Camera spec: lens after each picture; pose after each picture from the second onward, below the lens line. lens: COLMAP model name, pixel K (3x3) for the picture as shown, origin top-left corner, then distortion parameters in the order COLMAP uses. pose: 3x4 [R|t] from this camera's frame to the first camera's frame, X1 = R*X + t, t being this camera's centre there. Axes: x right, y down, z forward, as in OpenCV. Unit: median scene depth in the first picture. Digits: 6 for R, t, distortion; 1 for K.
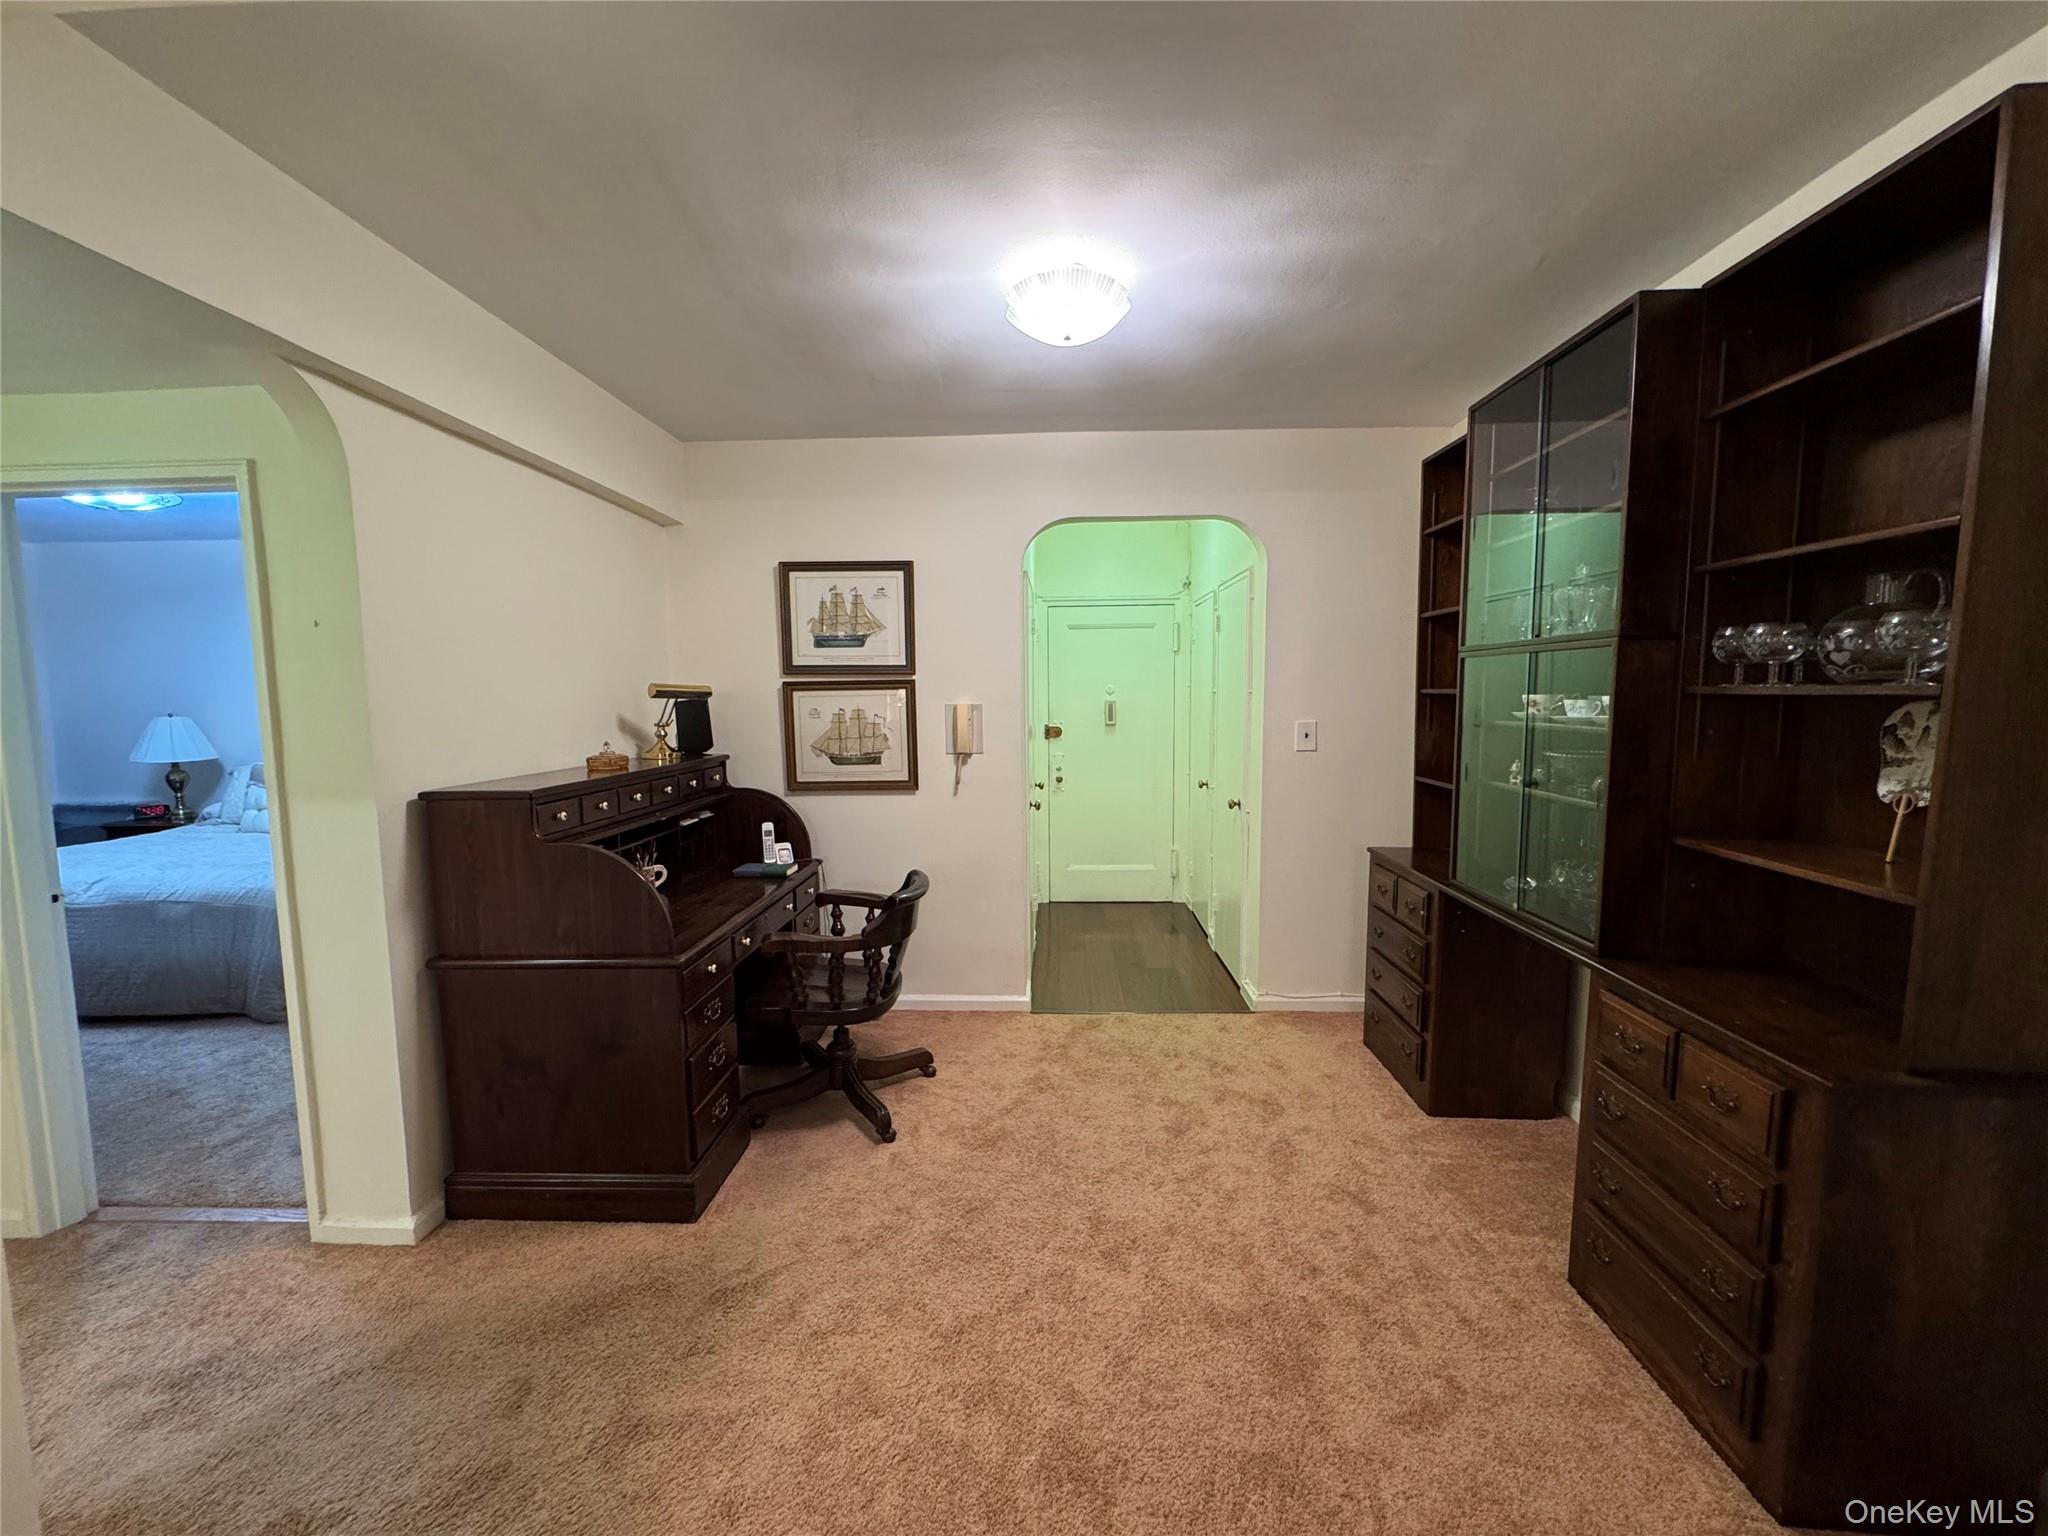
lens RADIAL K [[817.2, 0, 1022.1], [0, 817.2, 772.6], [0, 0, 1]] dist [-0.002958, -0.000152]
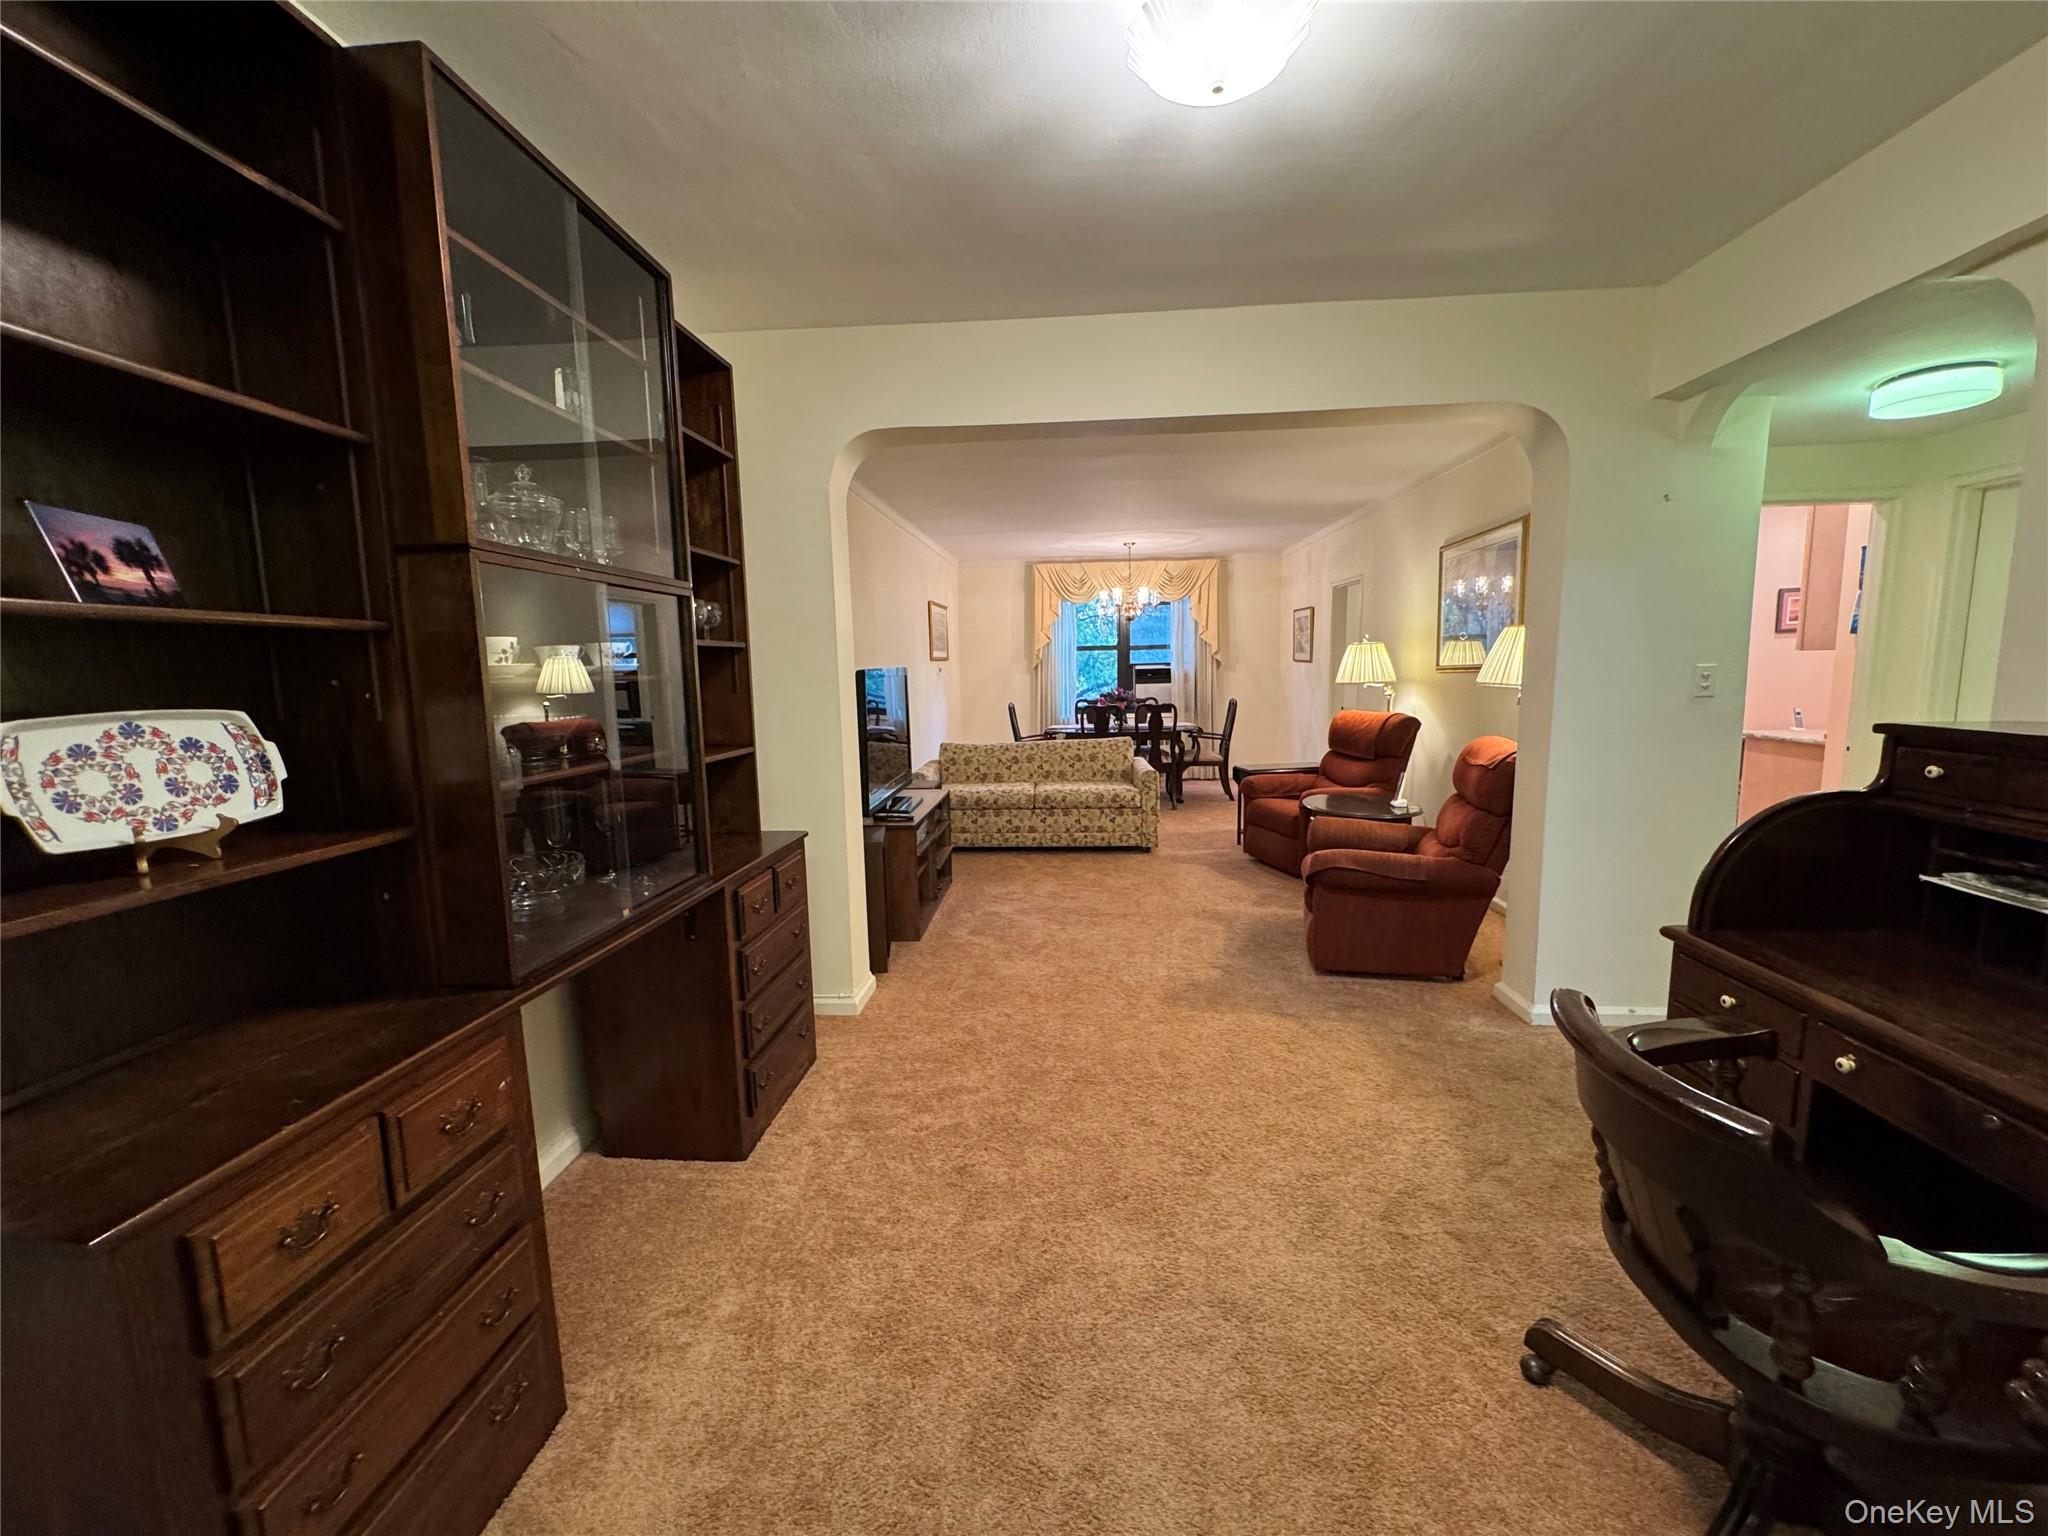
lens RADIAL K [[817.2, 0, 1020.5], [0, 817.2, 766.1], [0, 0, 1]] dist [-0.002958, -0.000152]
pose [[-0.998424, 0.023564, 0.050928, 0.116982], [0.034170, 0.975204, 0.218652, -0.082297], [-0.044513, 0.220048, -0.974473, 1.078754]]
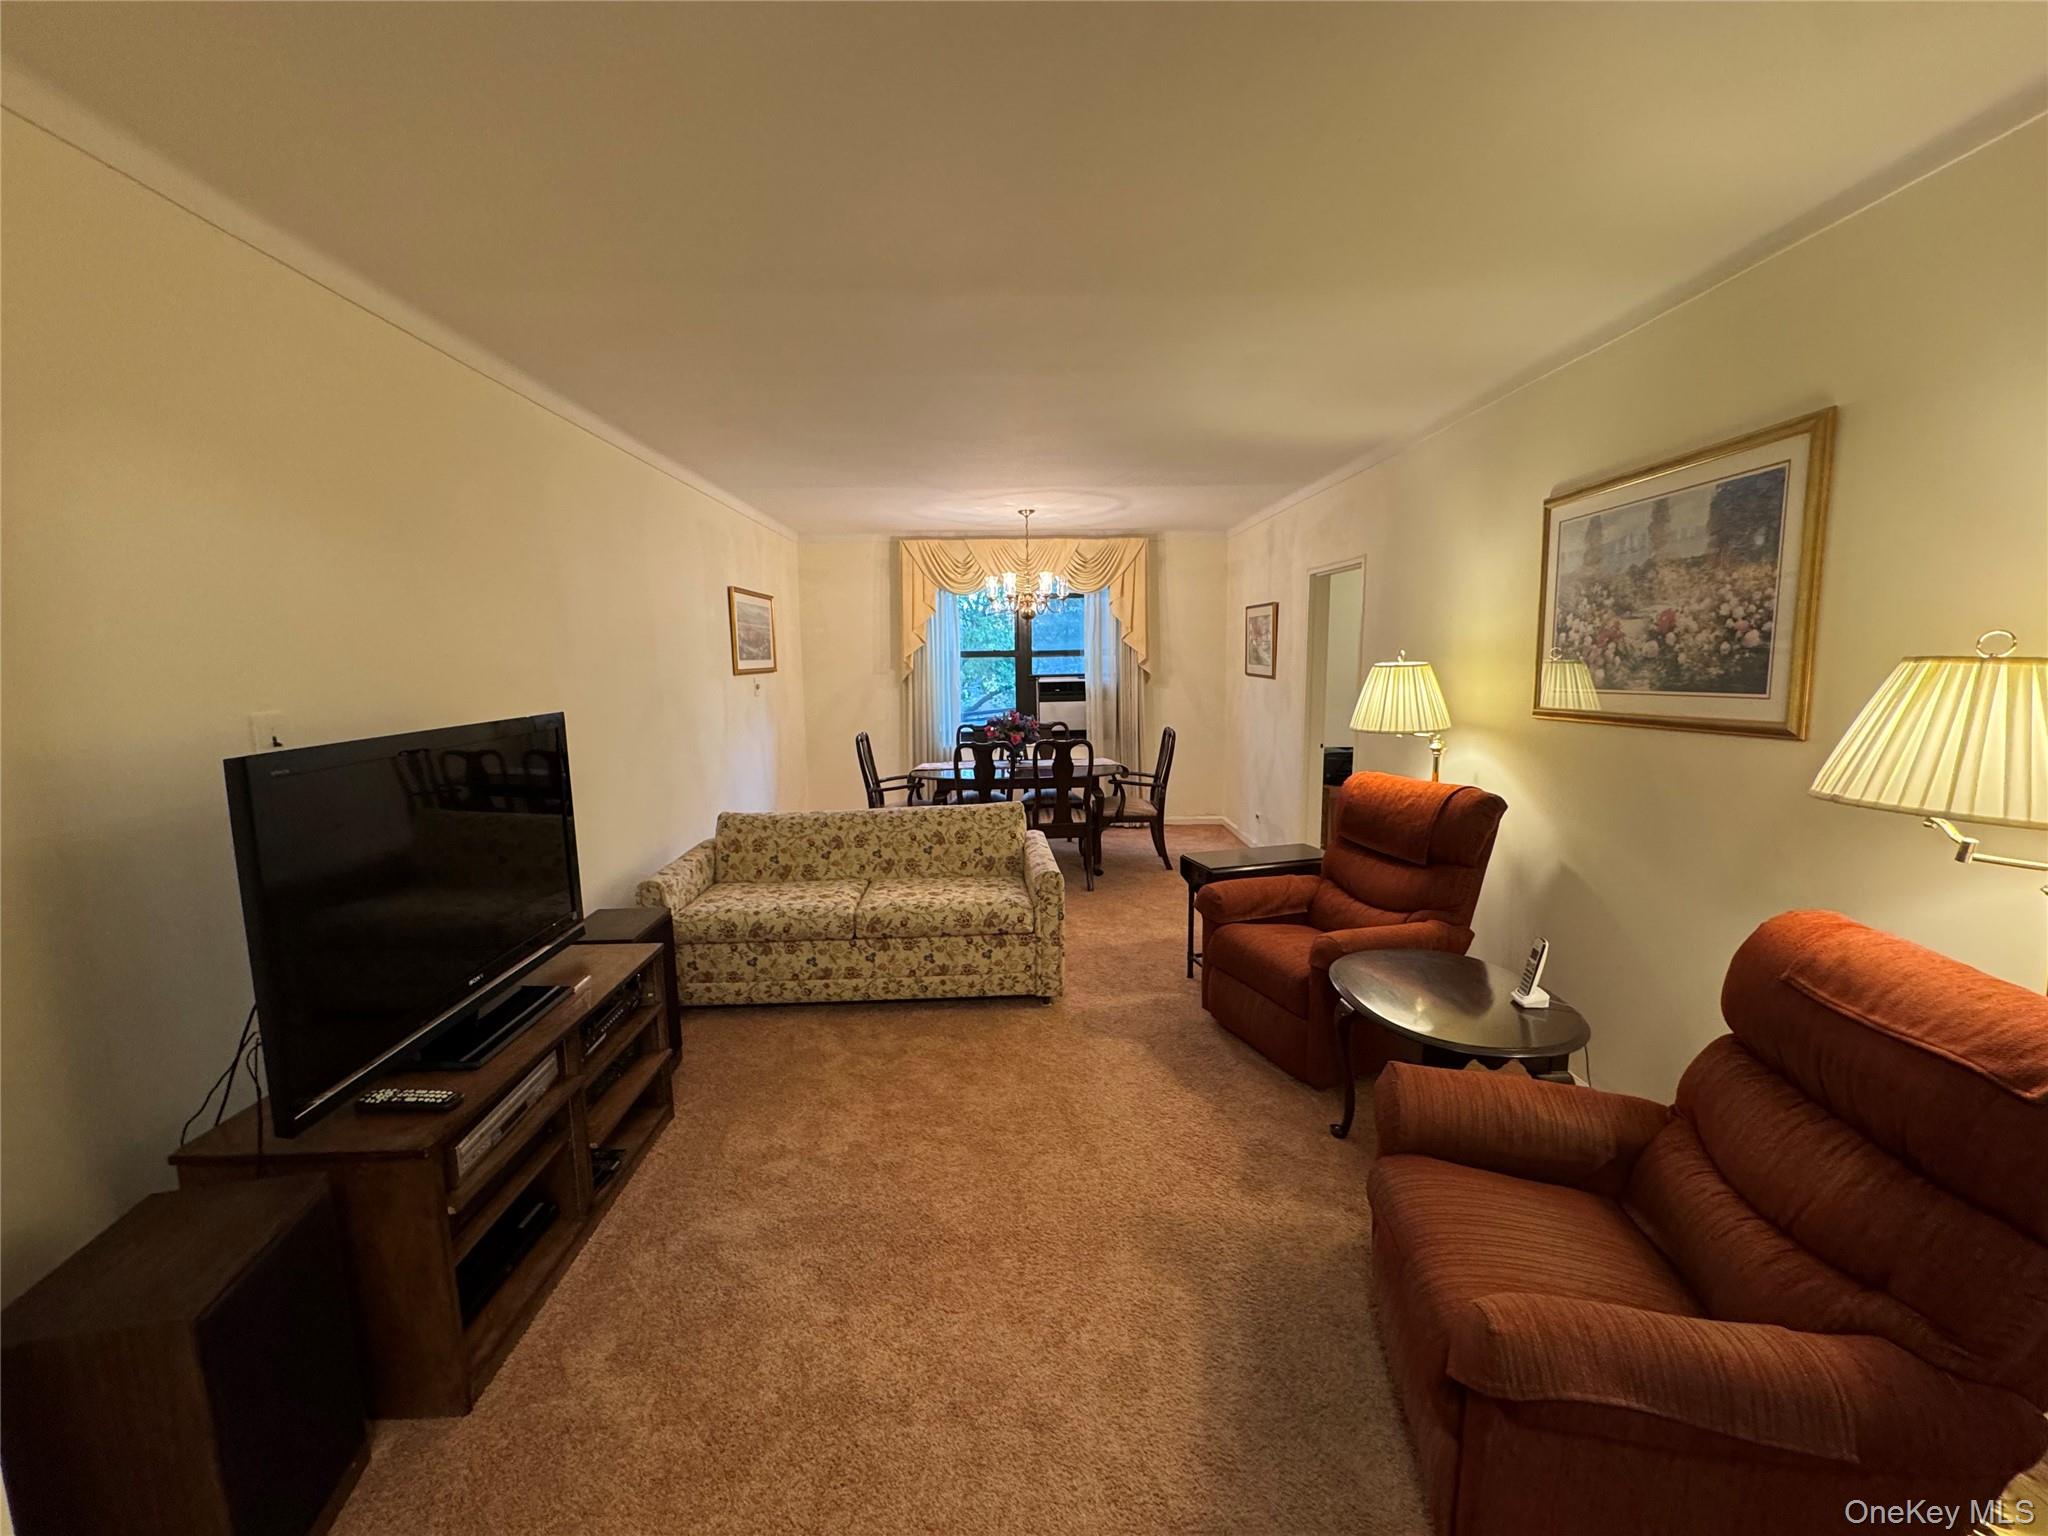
lens RADIAL K [[817.2, 0, 1019.4], [0, 817.2, 767.4], [0, 0, 1]] dist [-0.002958, -0.000152]
pose [[-0.998473, 0.029901, -0.046456, 0.021324], [0.018420, 0.972943, 0.230310, -0.057181], [0.052086, 0.229103, -0.972008, 0.419831]]
